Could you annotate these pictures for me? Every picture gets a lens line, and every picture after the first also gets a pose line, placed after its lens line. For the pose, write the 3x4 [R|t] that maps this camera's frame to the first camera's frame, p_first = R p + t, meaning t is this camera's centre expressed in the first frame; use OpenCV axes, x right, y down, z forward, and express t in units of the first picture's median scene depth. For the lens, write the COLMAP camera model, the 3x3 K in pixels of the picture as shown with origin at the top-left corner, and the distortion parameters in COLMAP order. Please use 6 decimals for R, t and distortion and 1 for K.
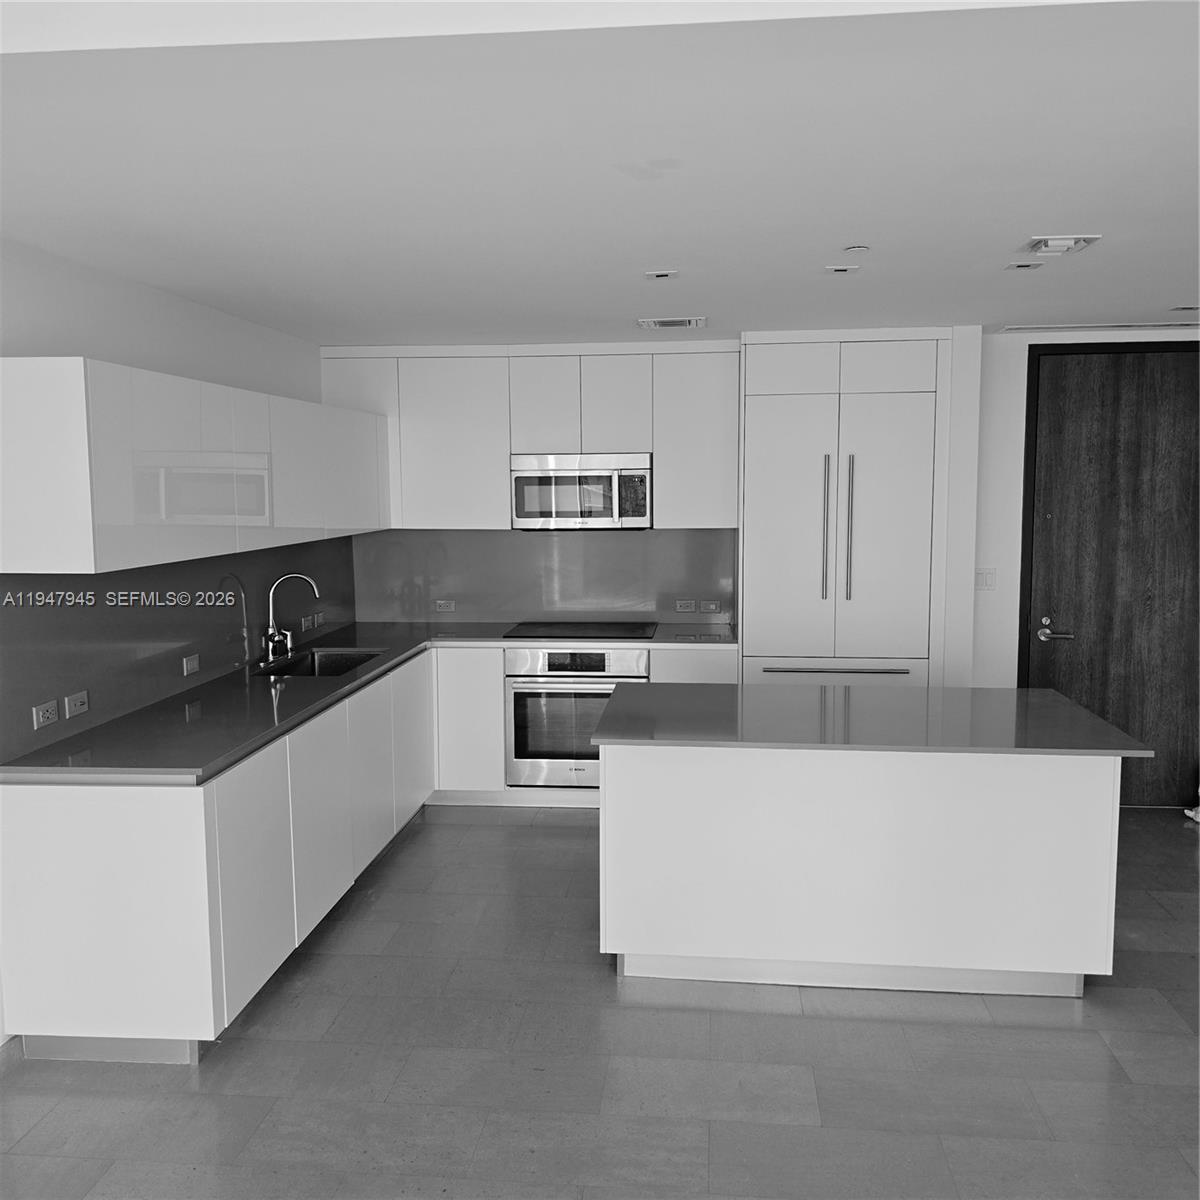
lens RADIAL K [[1073.4, 0, 605.0], [0, 1073.4, 600.4], [0, 0, 1]] dist [0.072653, -0.082067]
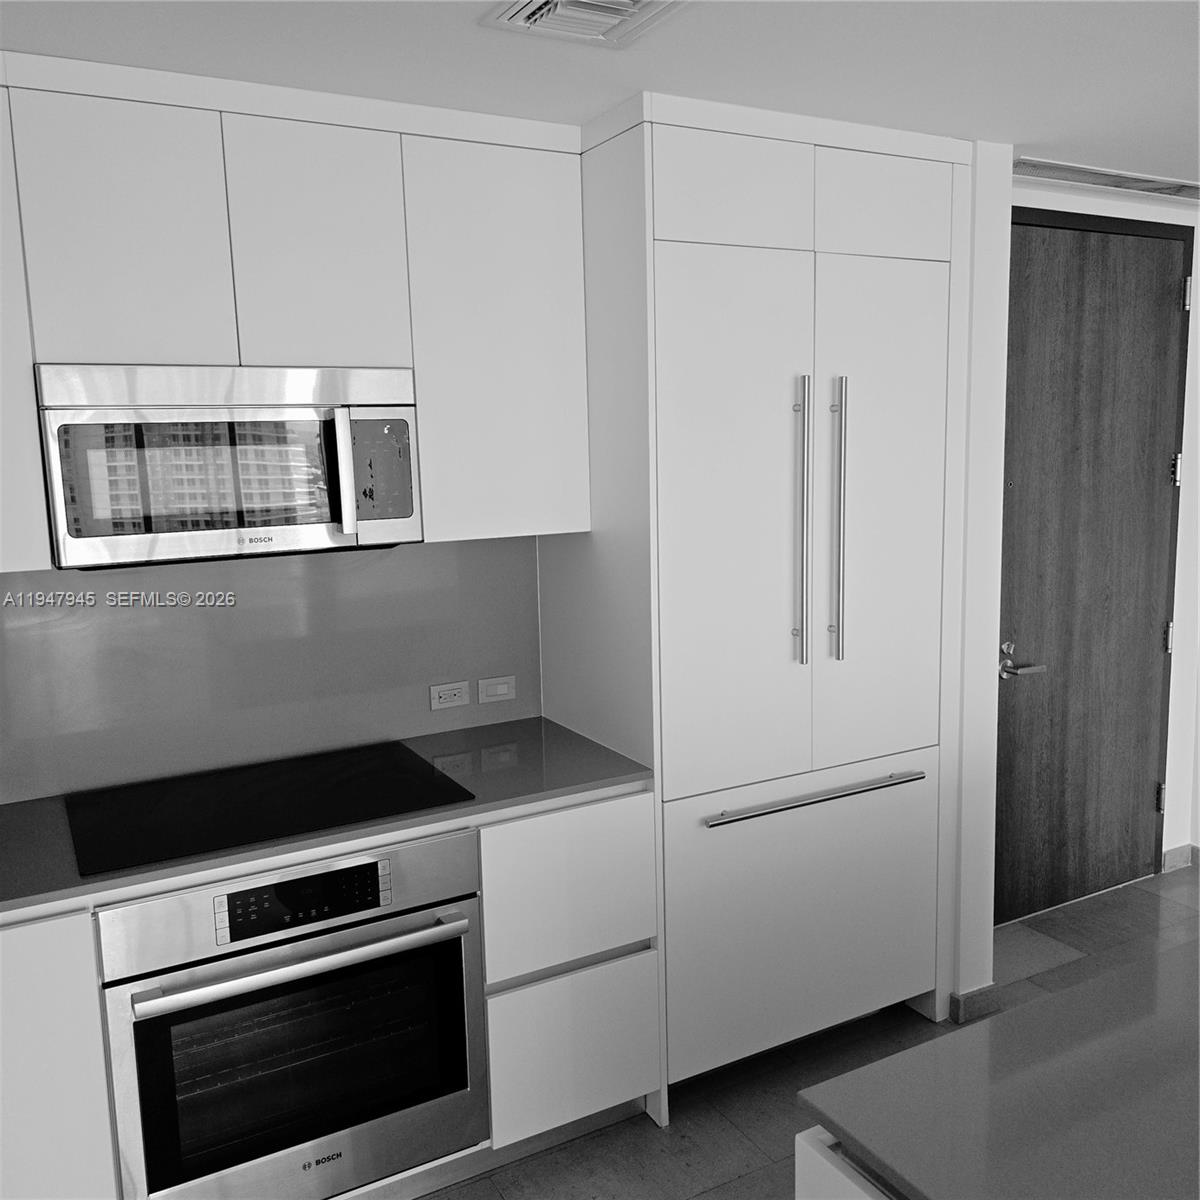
lens RADIAL K [[1073.4, 0, 595.9], [0, 1073.4, 594.9], [0, 0, 1]] dist [0.072653, -0.082067]
pose [[0.811707, -0.094392, 0.576387, -0.158654], [0.080662, 0.995515, 0.049436, -0.064194], [-0.578469, 0.006365, 0.815680, 0.623251]]
